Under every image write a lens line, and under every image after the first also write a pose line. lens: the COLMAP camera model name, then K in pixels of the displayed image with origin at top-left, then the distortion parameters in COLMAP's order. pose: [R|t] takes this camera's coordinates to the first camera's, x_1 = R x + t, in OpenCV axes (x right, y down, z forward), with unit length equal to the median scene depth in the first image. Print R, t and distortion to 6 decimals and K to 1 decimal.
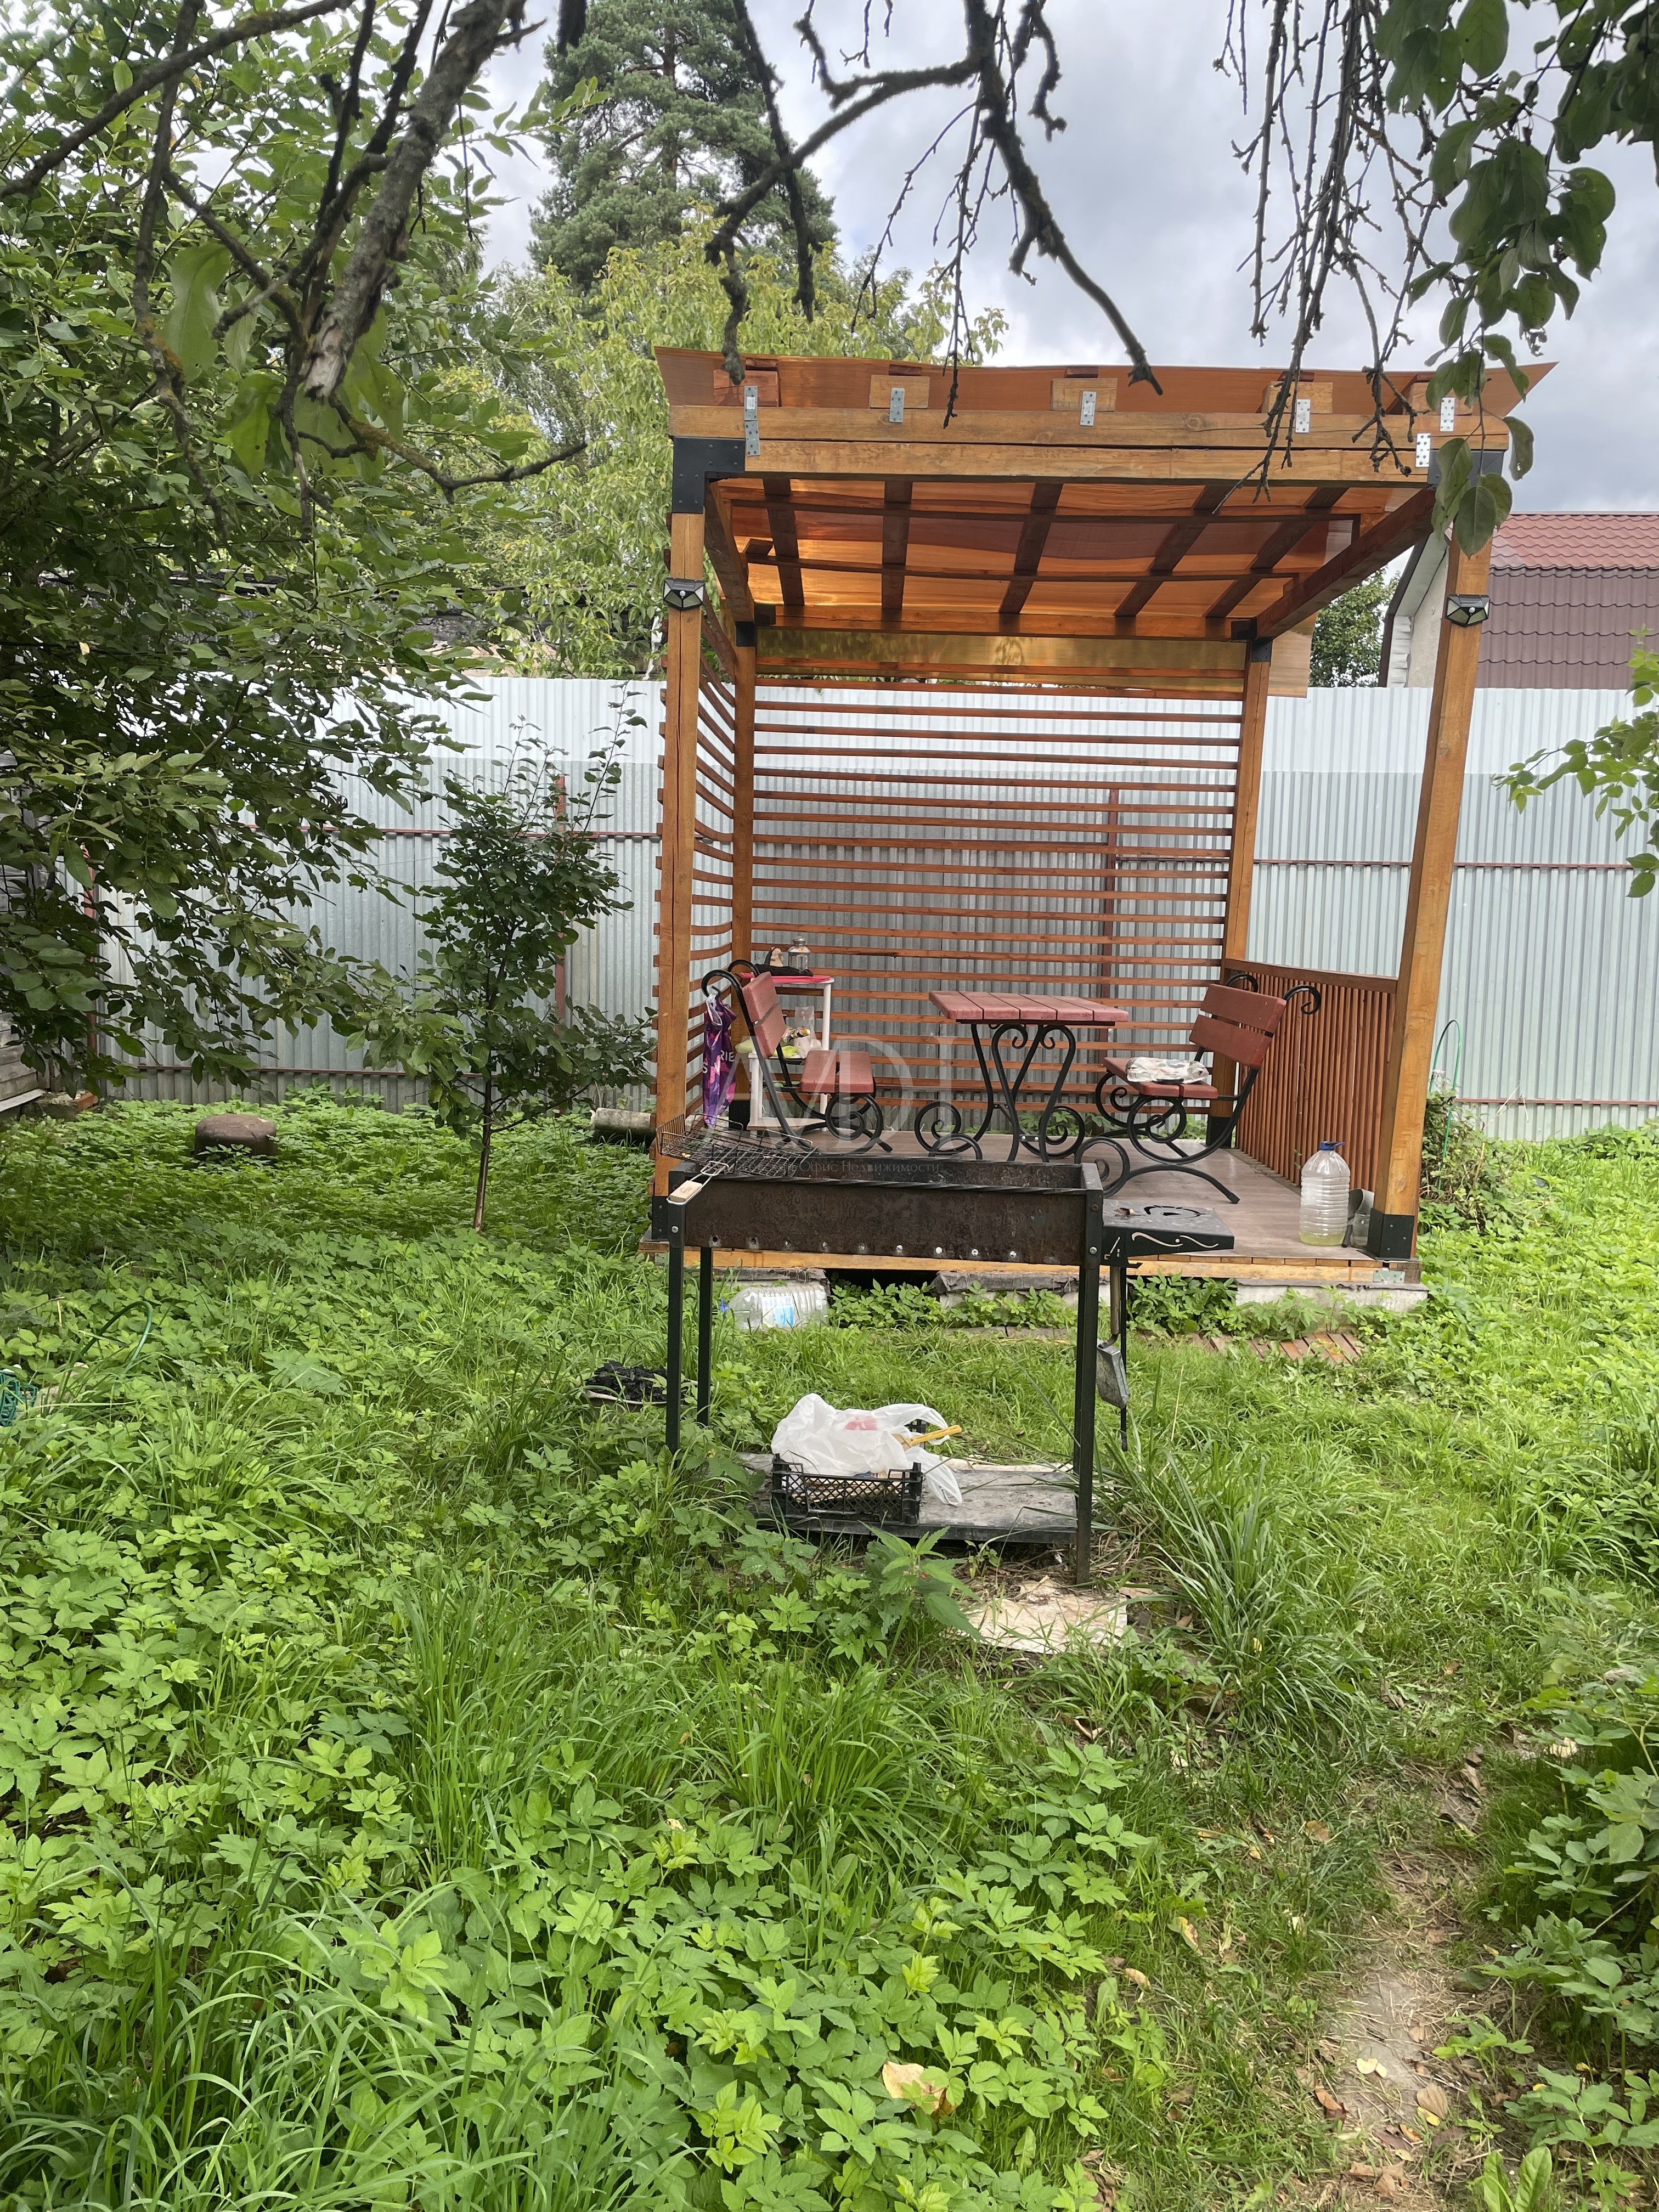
lens RADIAL K [[1671.8, 0, 812.4], [0, 1671.8, 1119.4], [0, 0, 1]] dist [0.082836, -0.110013]
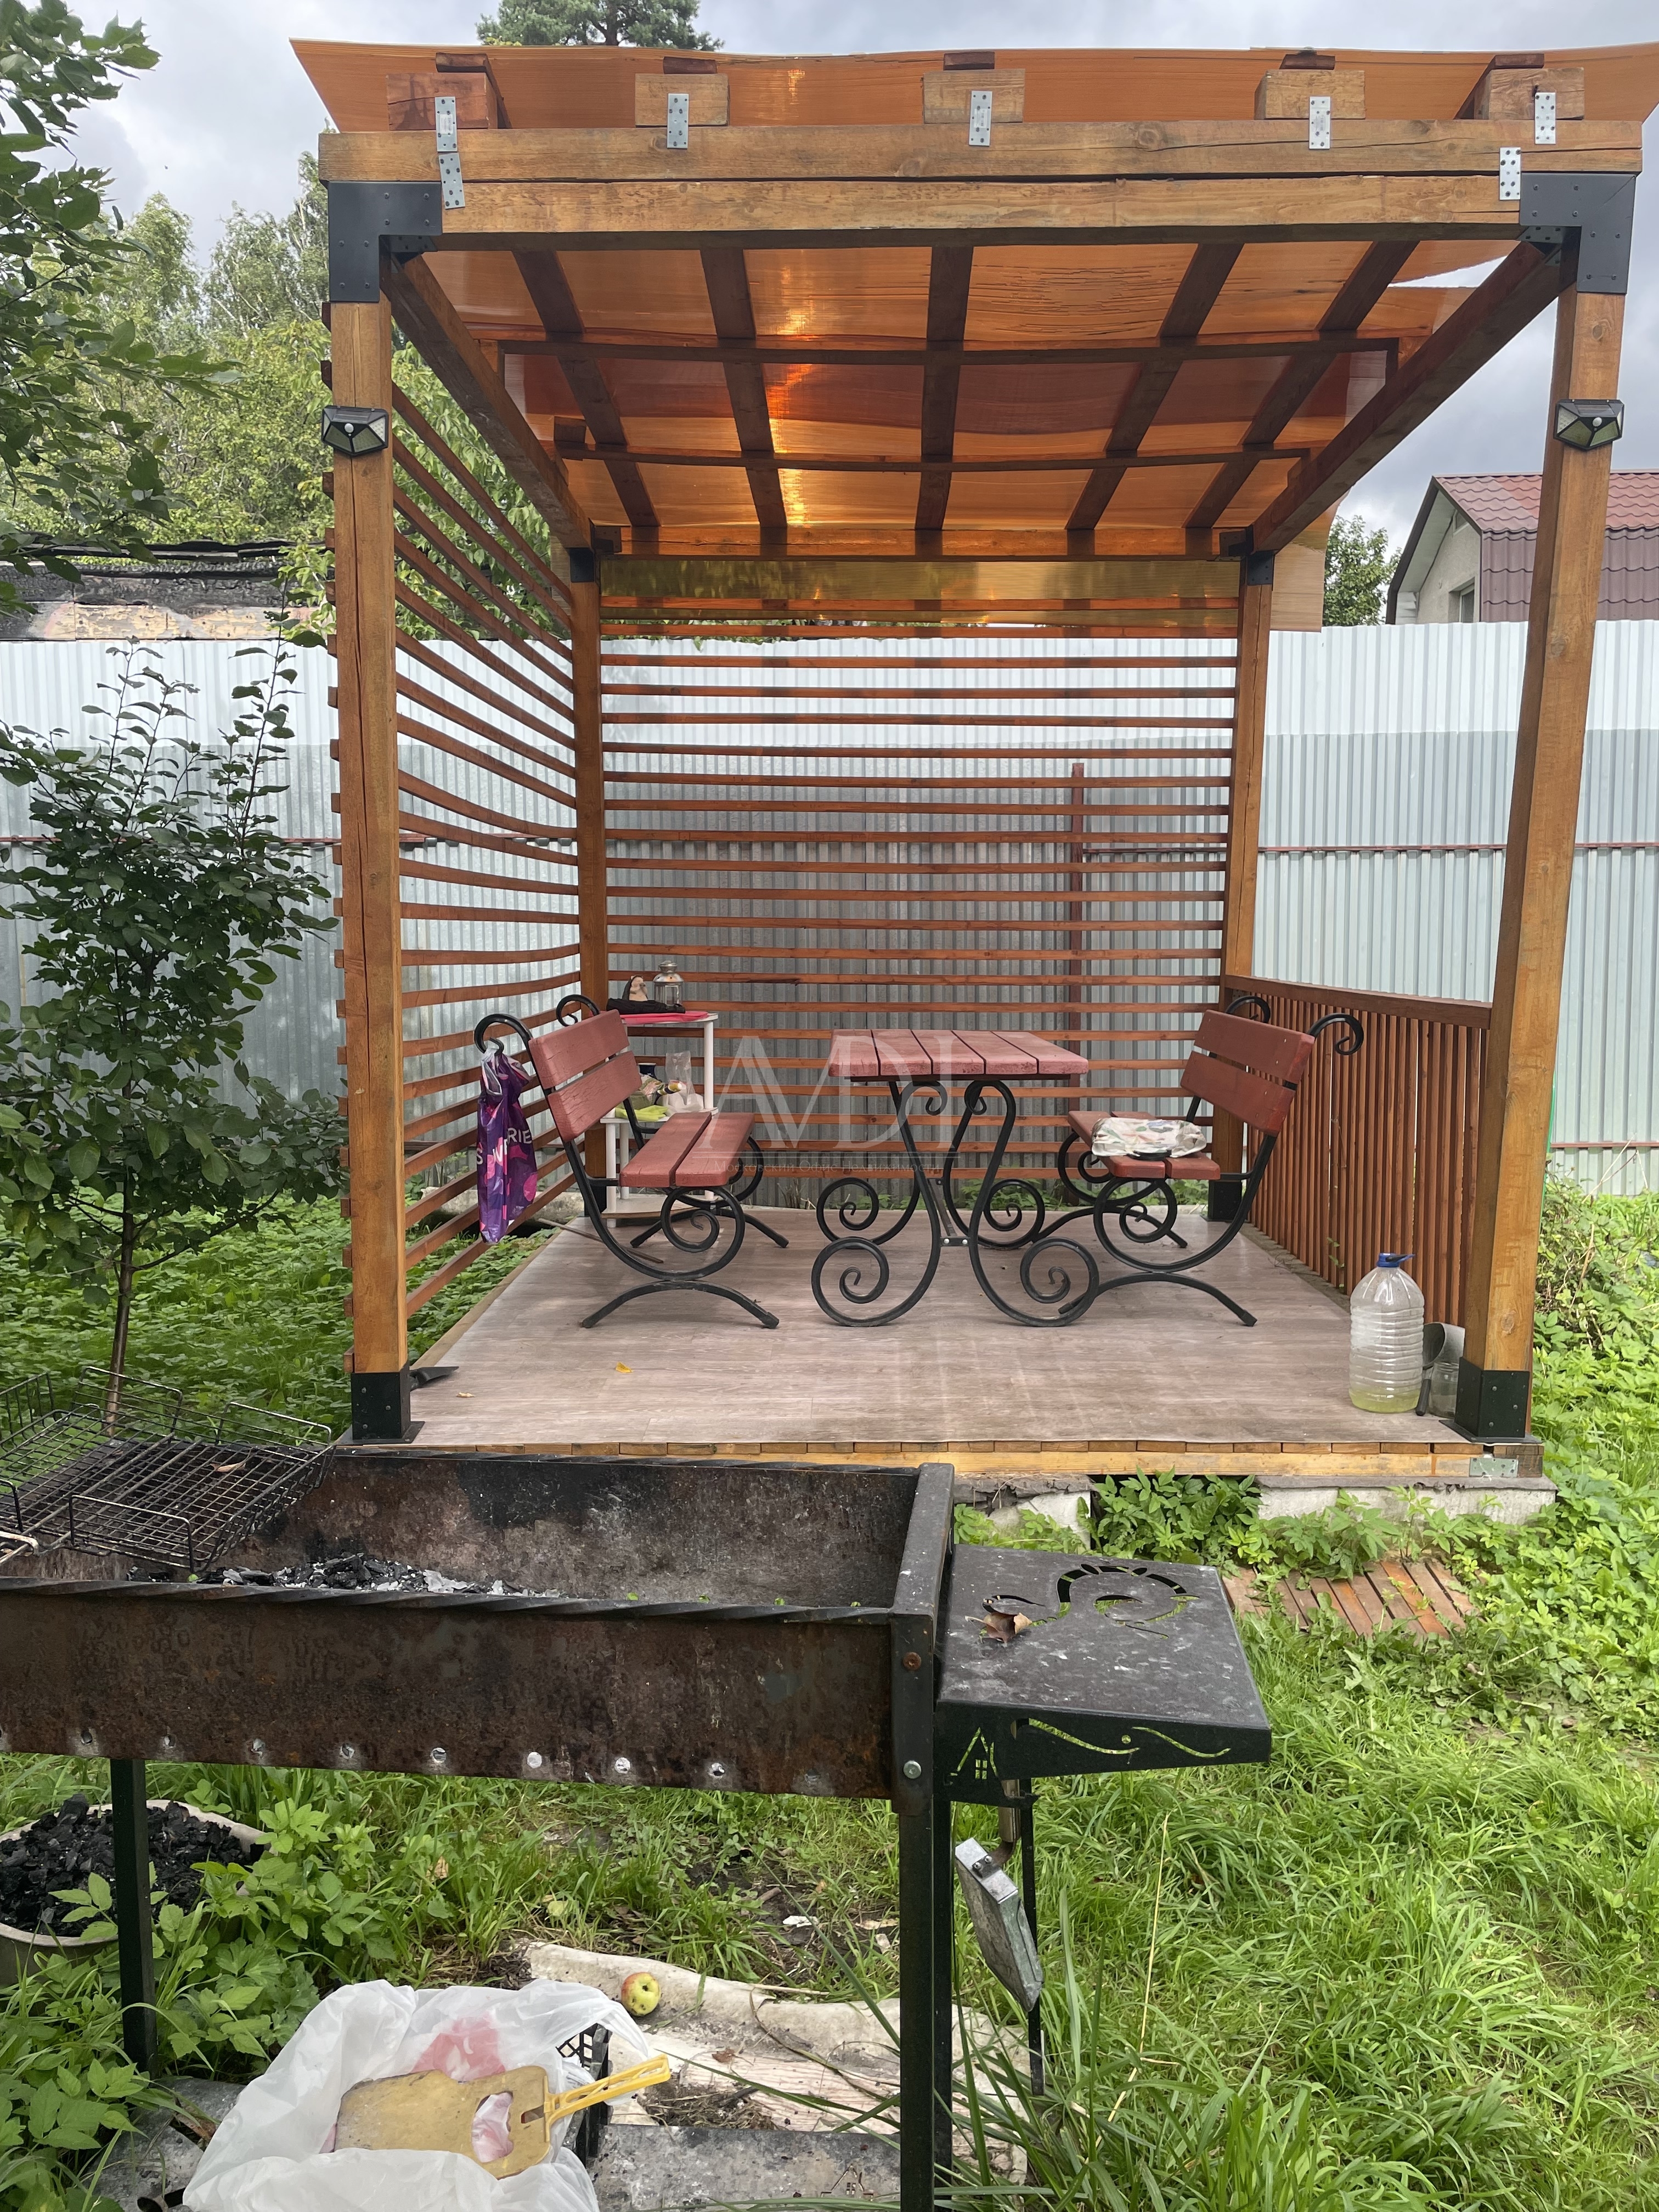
lens RADIAL K [[1671.8, 0, 829.0], [0, 1671.8, 1116.7], [0, 0, 1]] dist [0.082836, -0.110013]
pose [[0.999597, -0.027767, 0.005927, 0.060139], [0.027835, 0.999544, -0.011744, -0.027790], [-0.005598, 0.011904, 0.999913, 0.242290]]
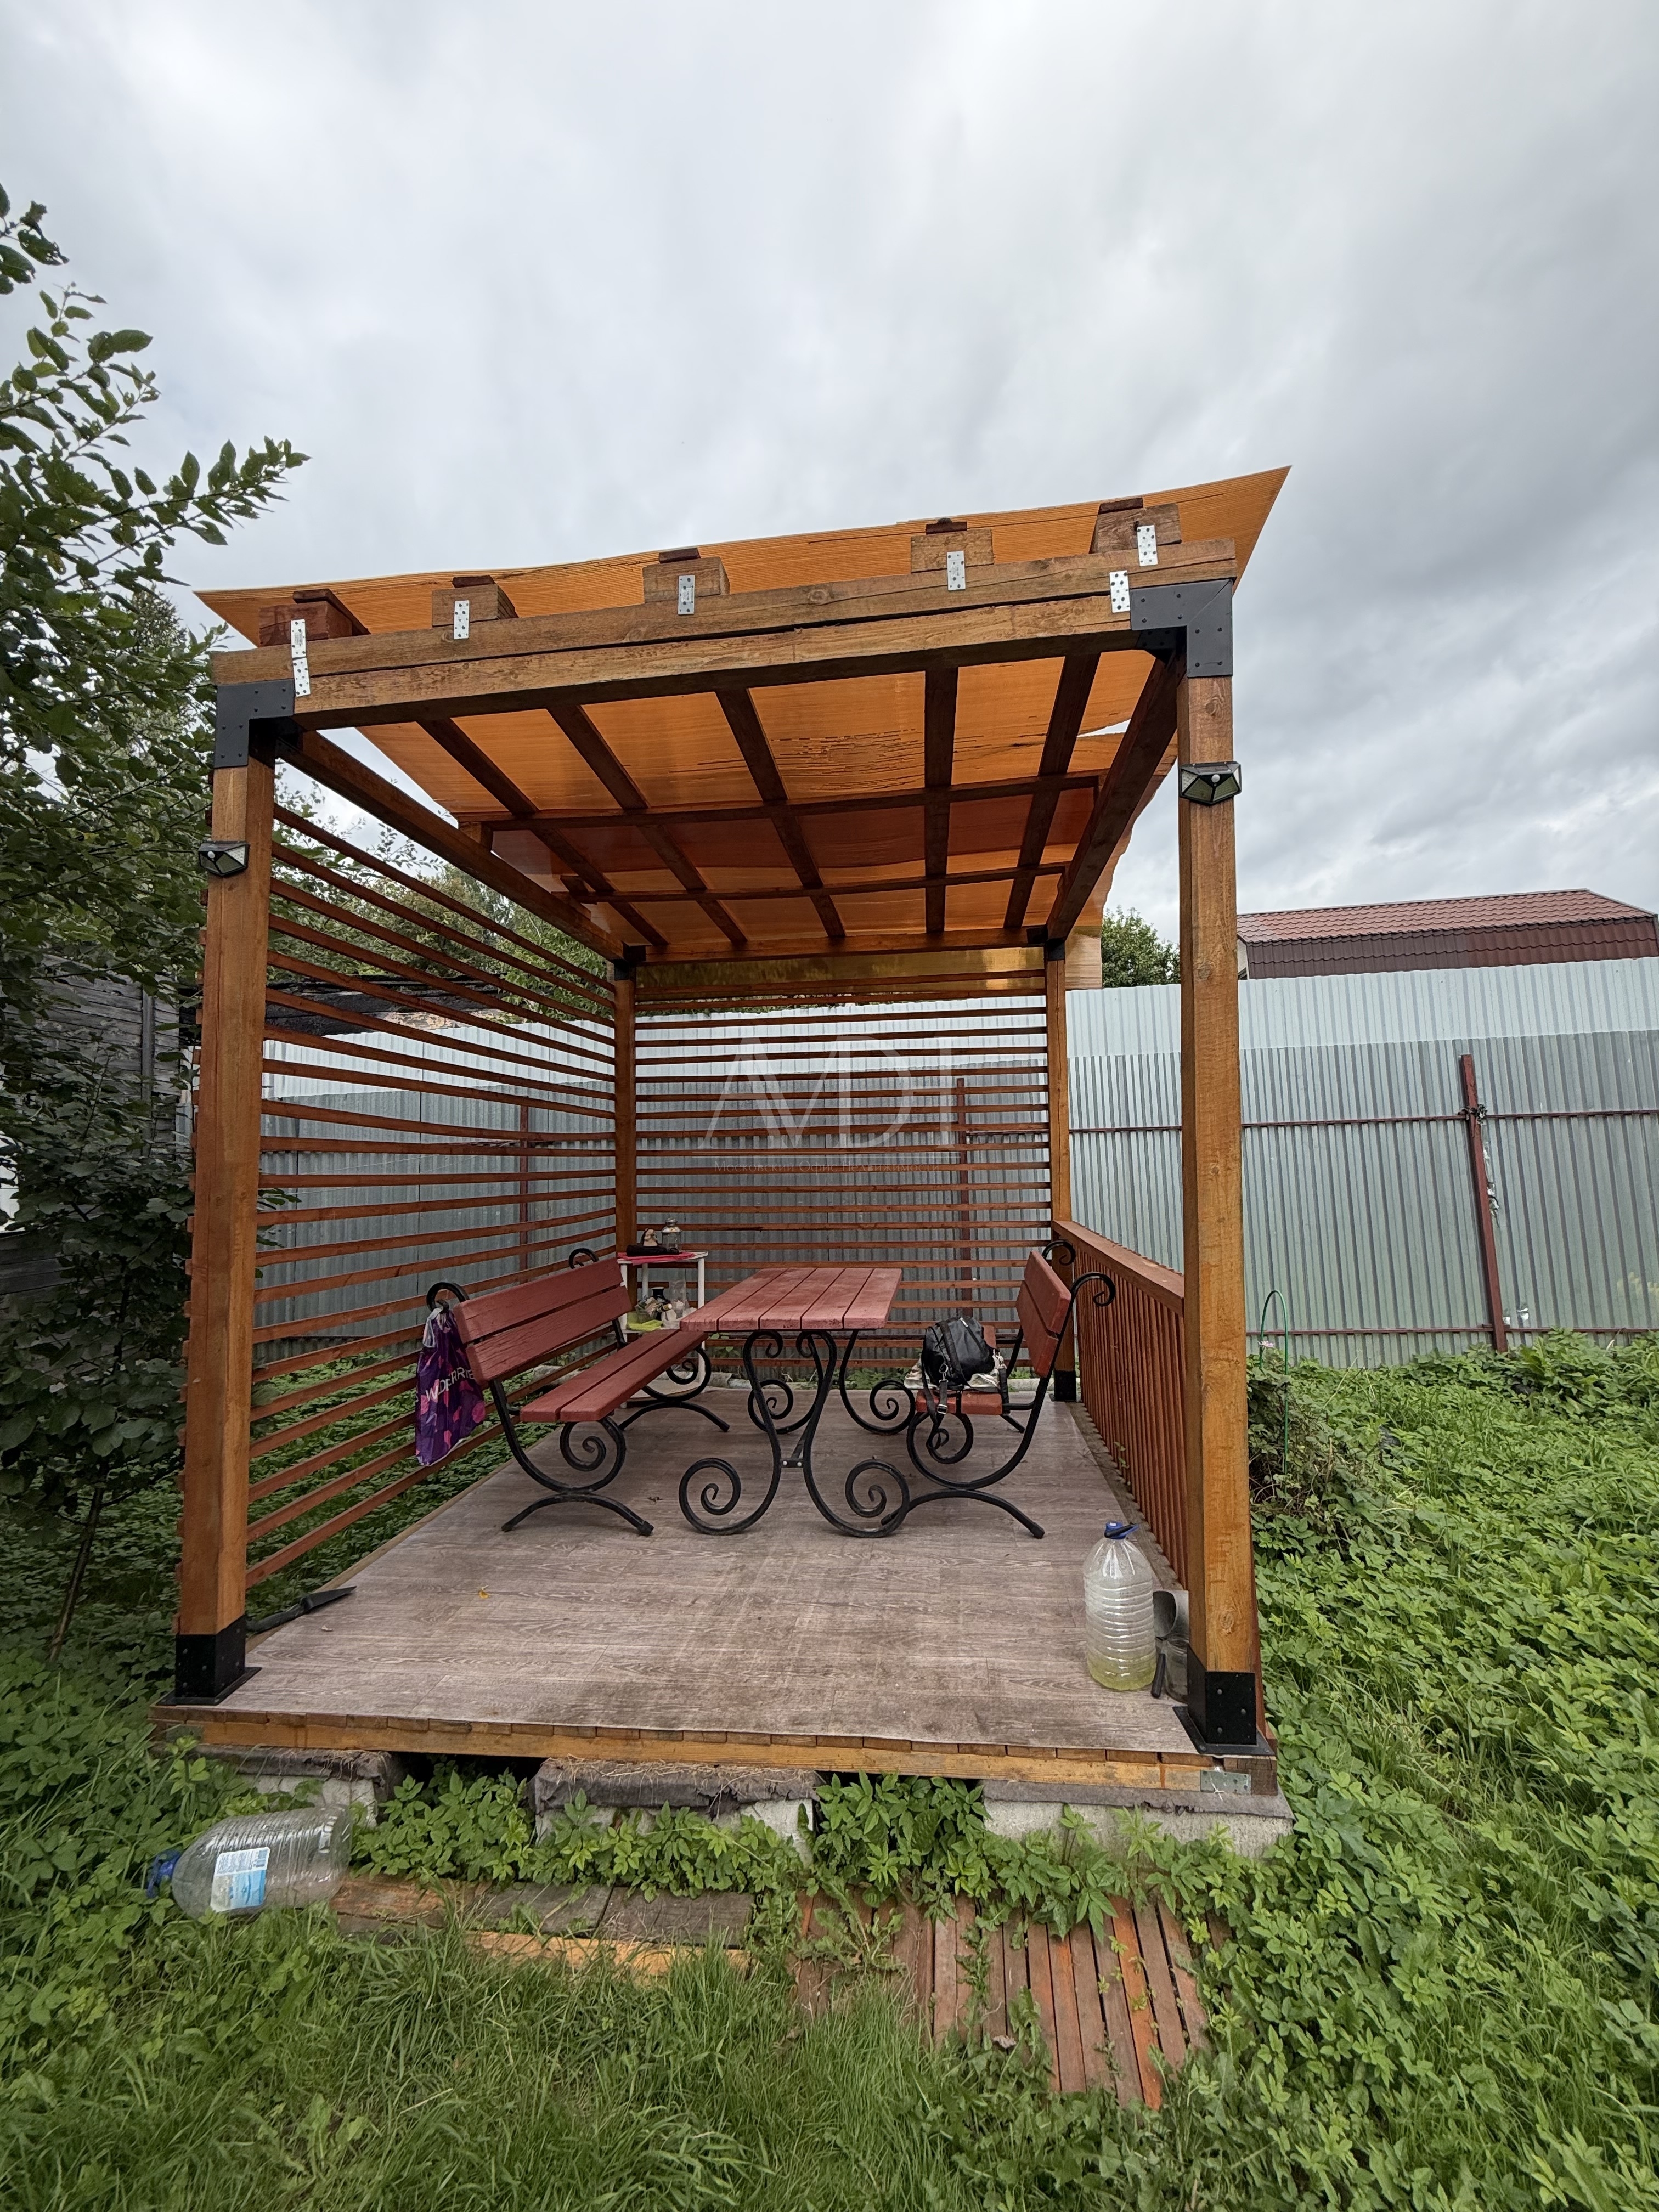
lens RADIAL K [[877.3, 0, 833.3], [0, 877.3, 1097.3], [0, 0, 1]] dist [0.000500, -0.000061]
pose [[0.993604, -0.060089, -0.095607, 0.167184], [0.039793, 0.978671, -0.201543, -0.066406], [0.105678, 0.196449, 0.974802, 0.422865]]
